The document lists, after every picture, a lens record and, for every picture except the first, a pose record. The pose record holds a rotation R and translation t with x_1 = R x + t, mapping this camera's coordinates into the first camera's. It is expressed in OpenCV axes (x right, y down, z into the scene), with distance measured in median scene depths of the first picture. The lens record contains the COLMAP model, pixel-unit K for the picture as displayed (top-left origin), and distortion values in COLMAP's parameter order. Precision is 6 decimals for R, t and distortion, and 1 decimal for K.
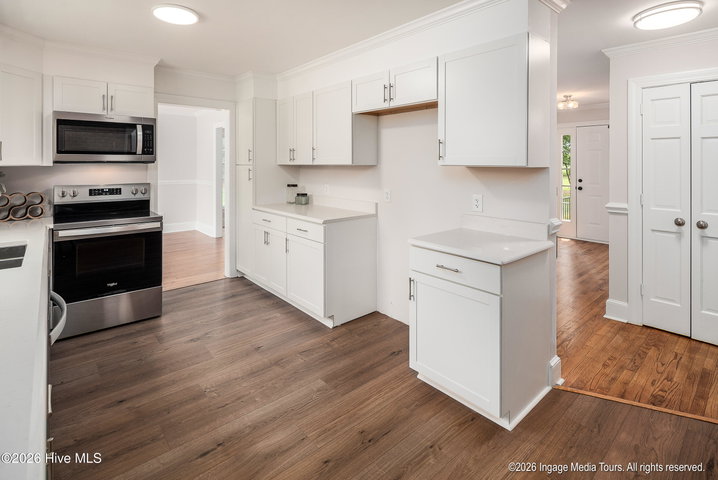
lens RADIAL K [[352.1, 0, 359.3], [0, 352.1, 167.1], [0, 0, 1]] dist [0.000808, -0.000086]
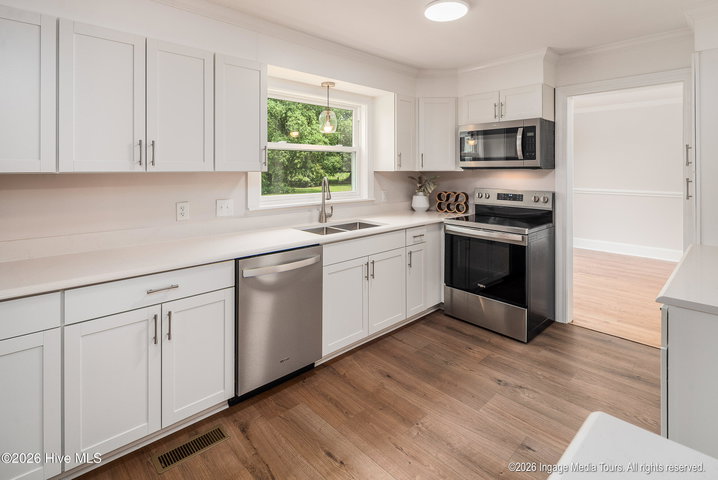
lens RADIAL K [[357.5, 0, 352.7], [0, 357.5, 168.1], [0, 0, 1]] dist [0.000079, -0.000159]
pose [[0.031418, -0.006206, -0.999487, 0.327833], [-0.007966, 0.999947, -0.006460, -0.003914], [0.999475, 0.008165, 0.031367, 0.561189]]
